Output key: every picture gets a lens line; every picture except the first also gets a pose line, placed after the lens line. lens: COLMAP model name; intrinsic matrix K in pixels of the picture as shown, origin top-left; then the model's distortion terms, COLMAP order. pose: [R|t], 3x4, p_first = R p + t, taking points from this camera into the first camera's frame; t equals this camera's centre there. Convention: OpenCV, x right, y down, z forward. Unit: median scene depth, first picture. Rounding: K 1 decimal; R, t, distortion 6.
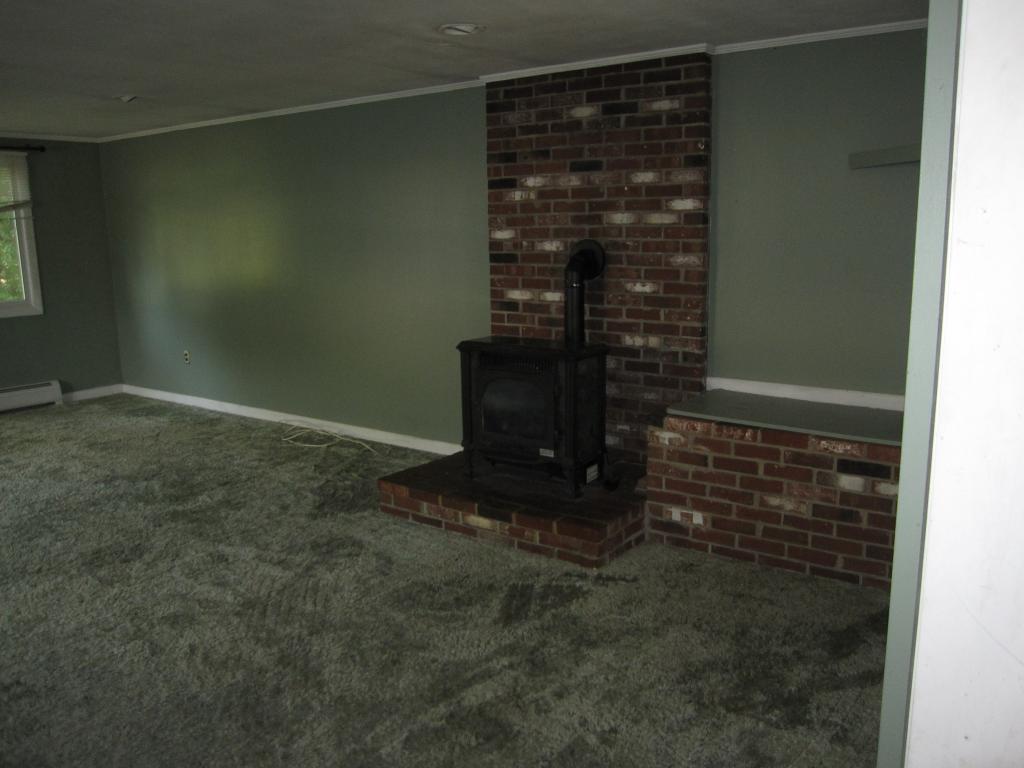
lens RADIAL K [[865.1, 0, 516.4], [0, 865.1, 389.3], [0, 0, 1]] dist [-0.066943, 0.055374]
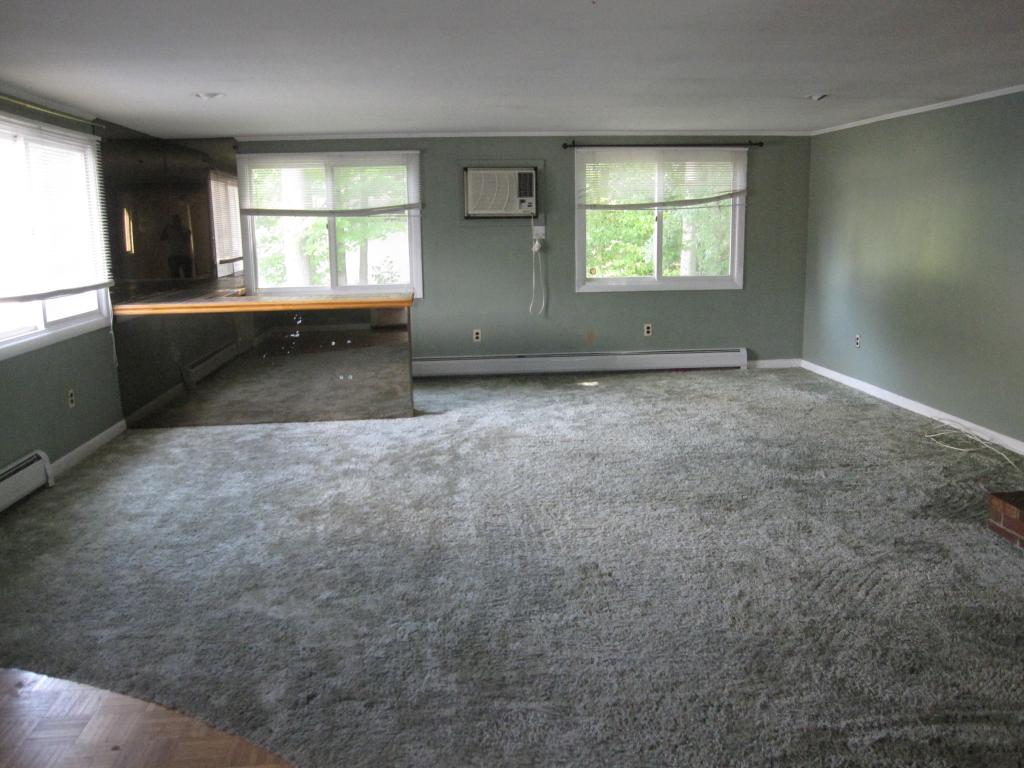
lens RADIAL K [[865.1, 0, 517.2], [0, 865.1, 381.5], [0, 0, 1]] dist [-0.066943, 0.055374]
pose [[0.674733, 0.146655, -0.723345, 0.142651], [-0.137814, 0.987857, 0.071731, -0.010800], [0.725081, 0.051288, 0.686751, -0.007138]]
